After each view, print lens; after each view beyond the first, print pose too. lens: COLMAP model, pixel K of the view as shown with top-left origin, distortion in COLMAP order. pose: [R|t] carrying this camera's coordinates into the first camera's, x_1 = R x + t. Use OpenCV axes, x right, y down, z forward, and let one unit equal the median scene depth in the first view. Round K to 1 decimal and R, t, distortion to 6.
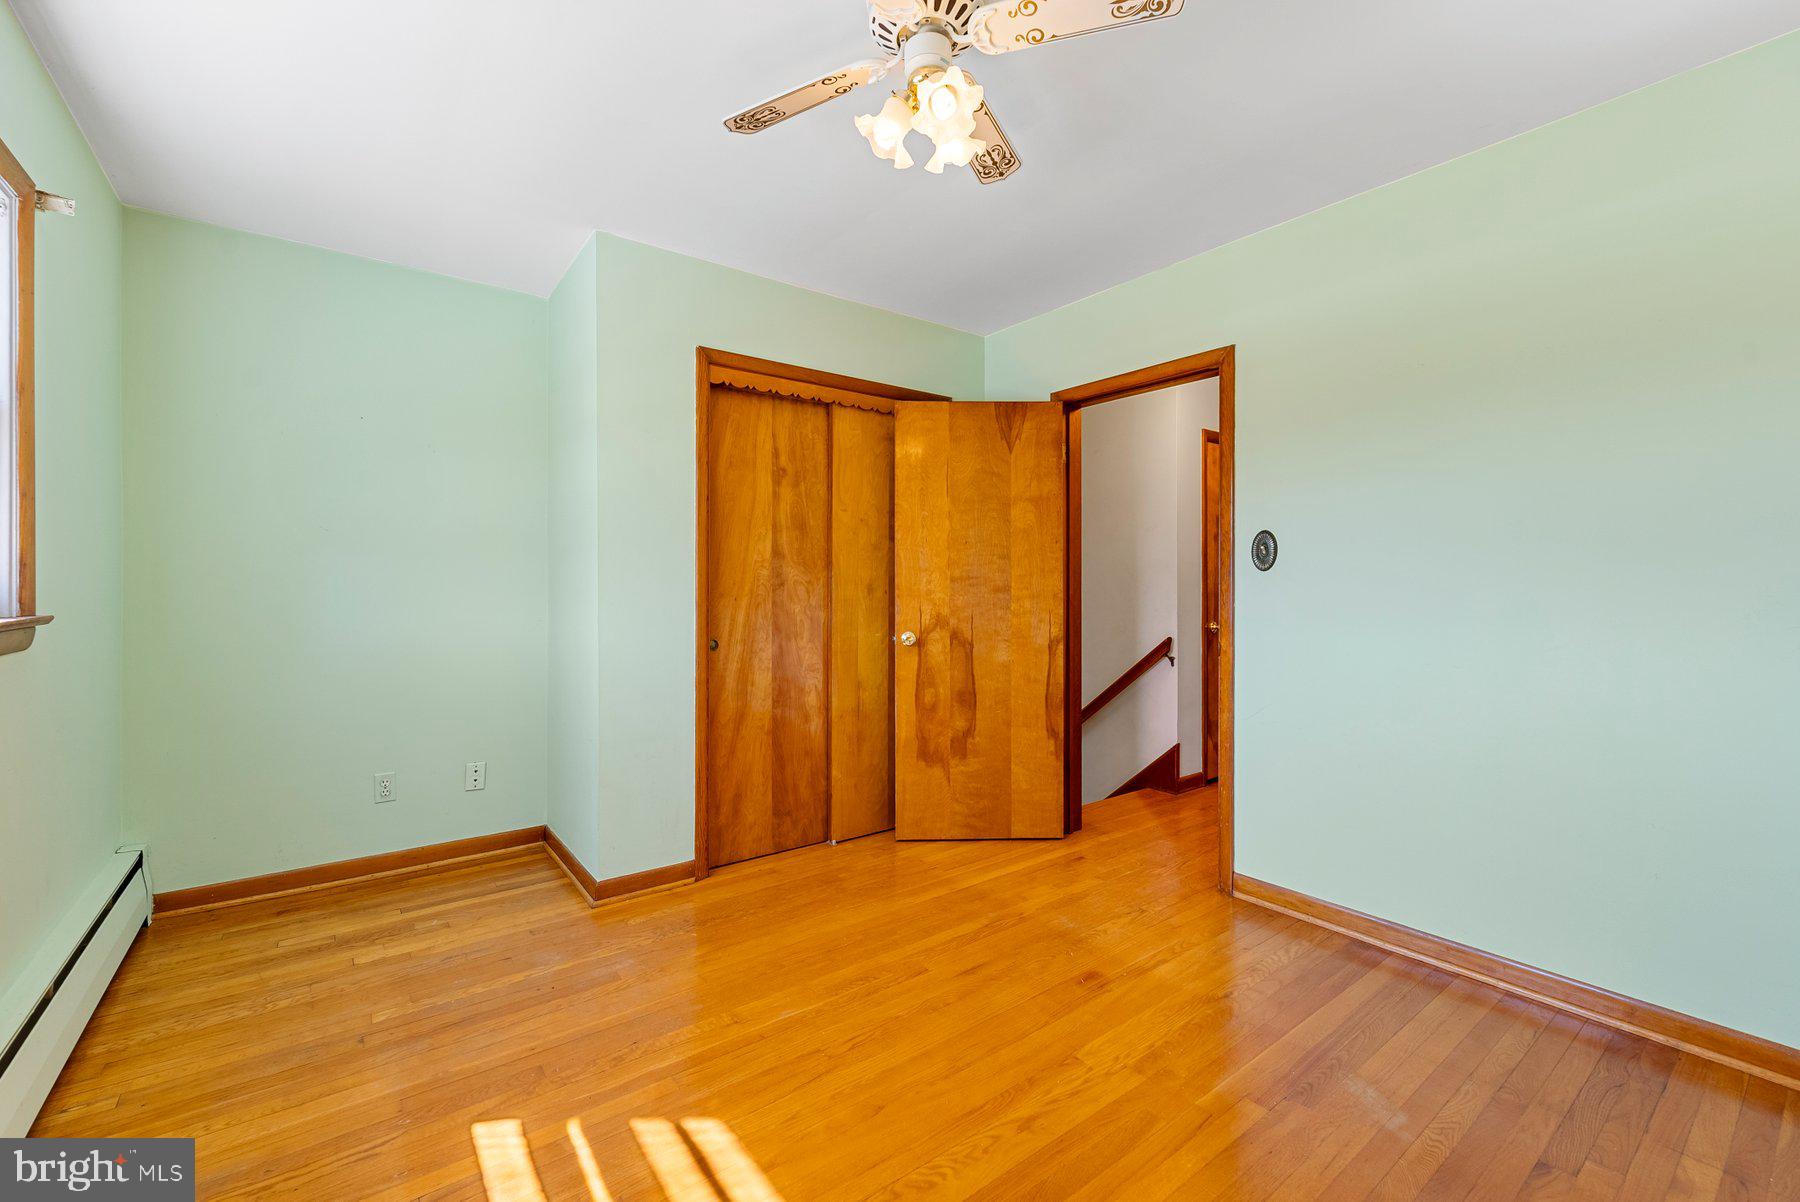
lens RADIAL K [[750.3, 0, 896.8], [0, 750.3, 570.0], [0, 0, 1]] dist [-0.000981, -0.000112]
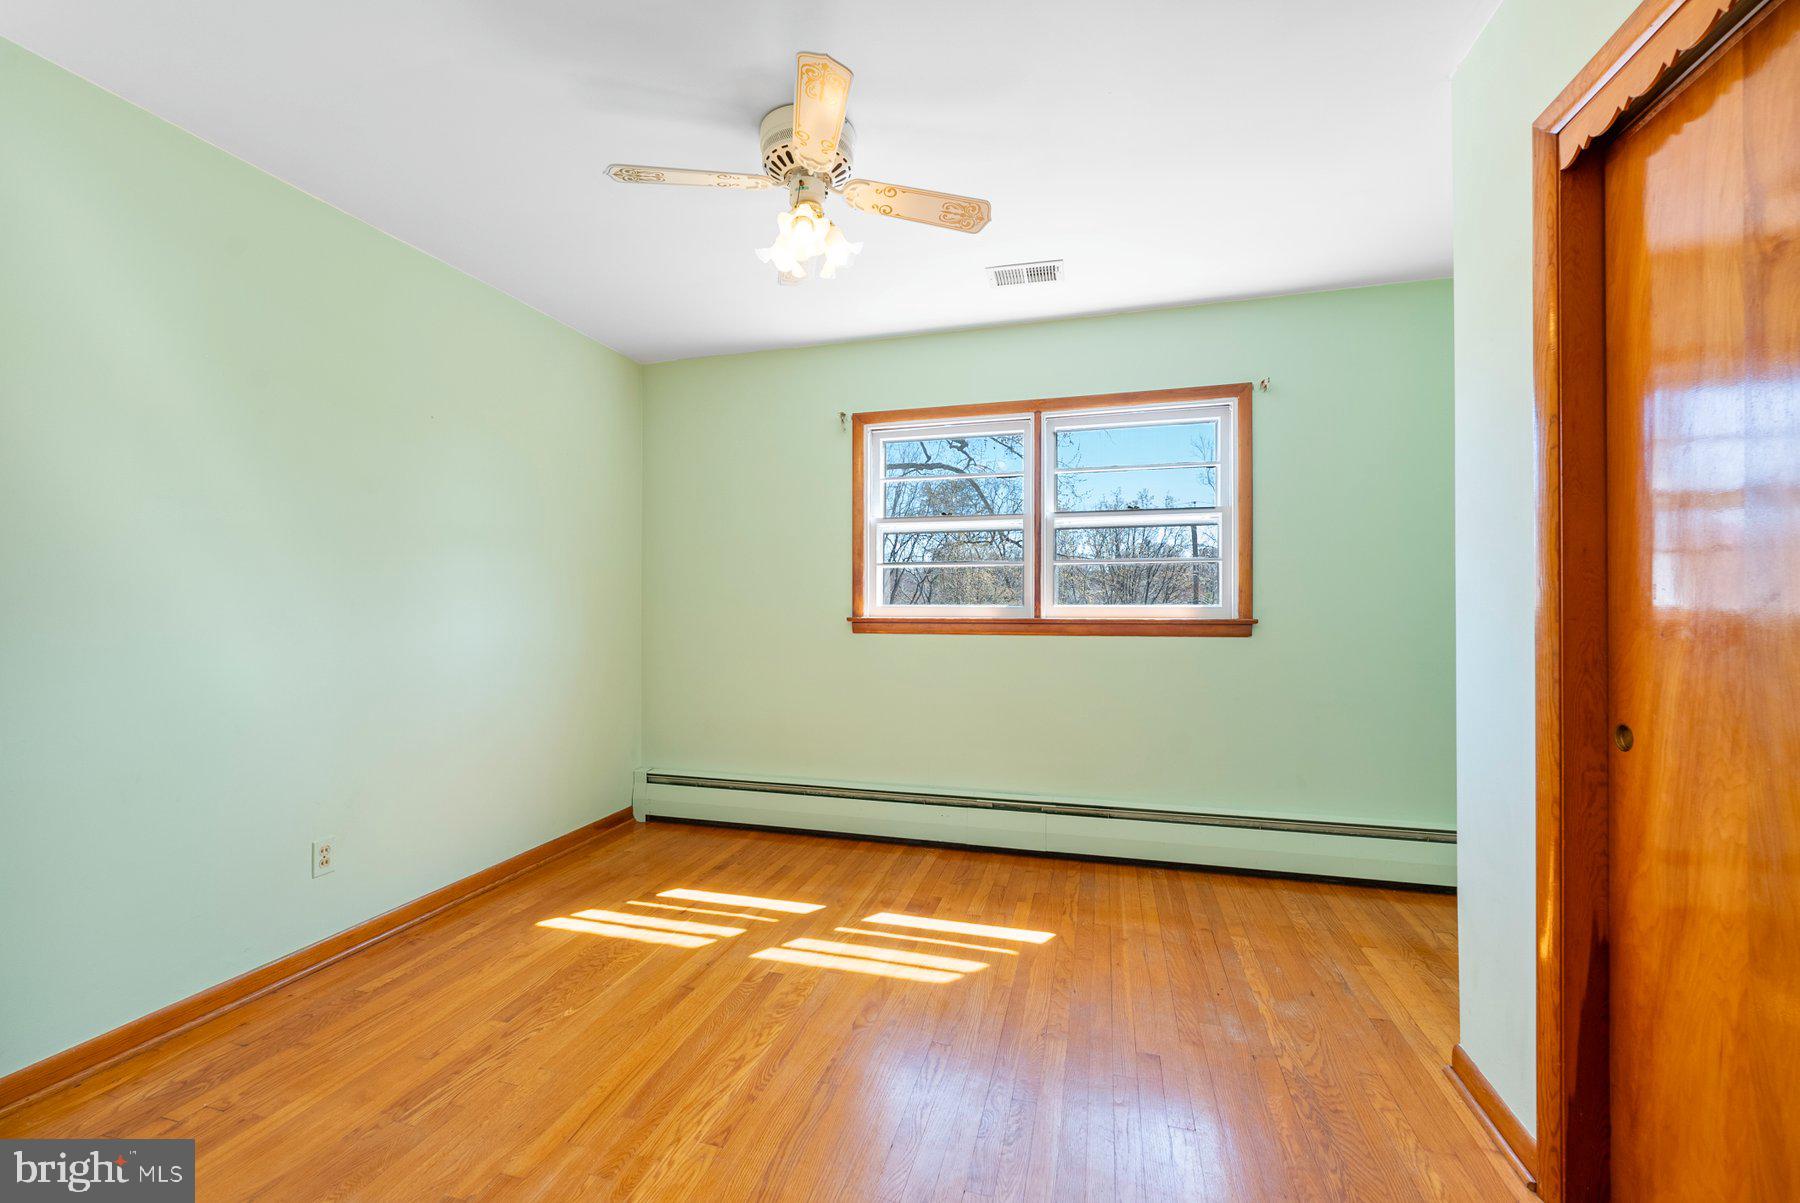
lens RADIAL K [[741.8, 0, 893.9], [0, 741.8, 587.6], [0, 0, 1]] dist [0.001046, -0.000065]
pose [[-0.801711, -0.011785, -0.597596, 0.584652], [0.015687, 0.999046, -0.040748, 0.042080], [0.597506, -0.042042, -0.800761, 1.806581]]
